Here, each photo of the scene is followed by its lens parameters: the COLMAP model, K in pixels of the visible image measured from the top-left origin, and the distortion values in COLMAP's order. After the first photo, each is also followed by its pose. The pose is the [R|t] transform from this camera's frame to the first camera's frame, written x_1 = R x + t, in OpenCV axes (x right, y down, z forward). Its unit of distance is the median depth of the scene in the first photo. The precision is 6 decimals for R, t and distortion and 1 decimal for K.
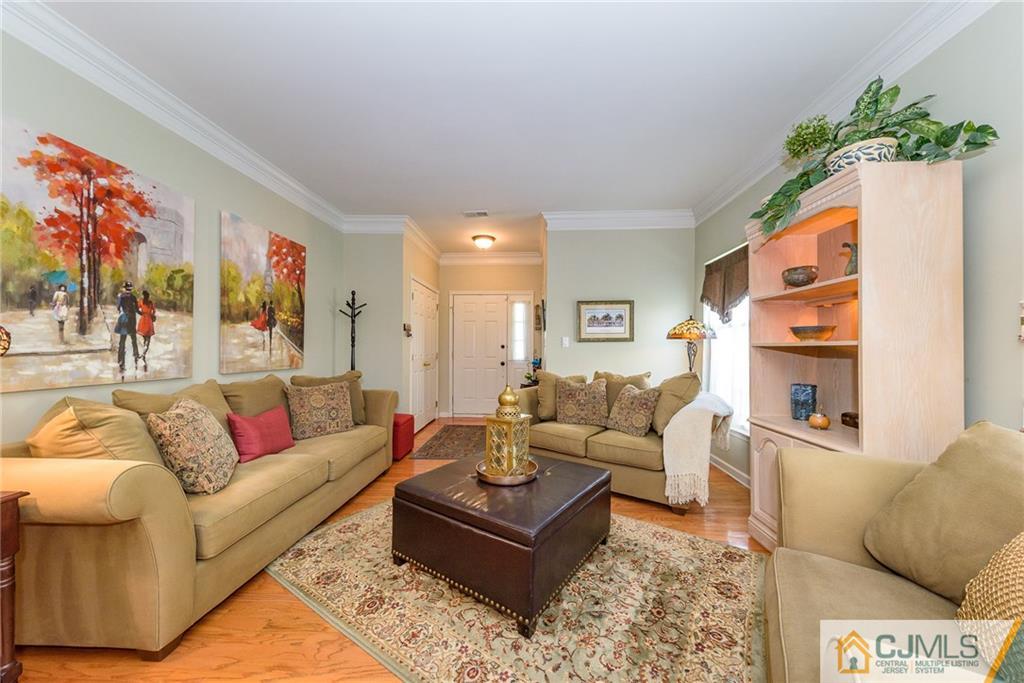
lens RADIAL K [[351.8, 0, 514.6], [0, 351.8, 351.7], [0, 0, 1]] dist [0.013348, -0.005546]
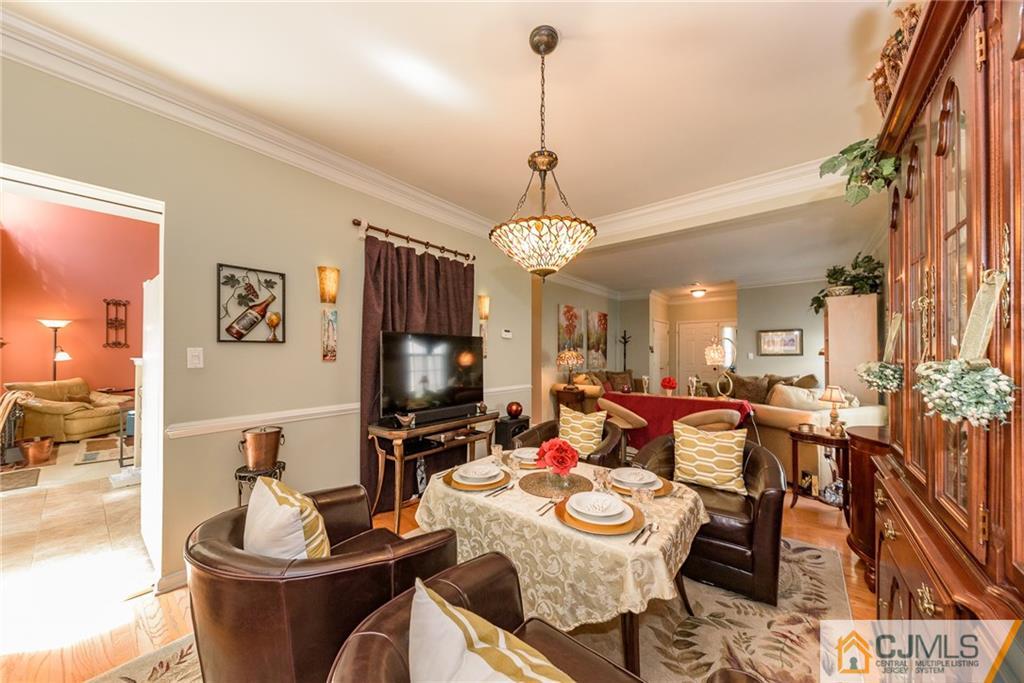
lens RADIAL K [[351.8, 0, 514.6], [0, 351.8, 351.7], [0, 0, 1]] dist [0.013348, -0.005546]
pose [[0.807524, 0.002388, -0.589830, 0.252127], [-0.011315, 0.999870, -0.011443, -0.015947], [0.589726, 0.015915, 0.807446, -1.090017]]
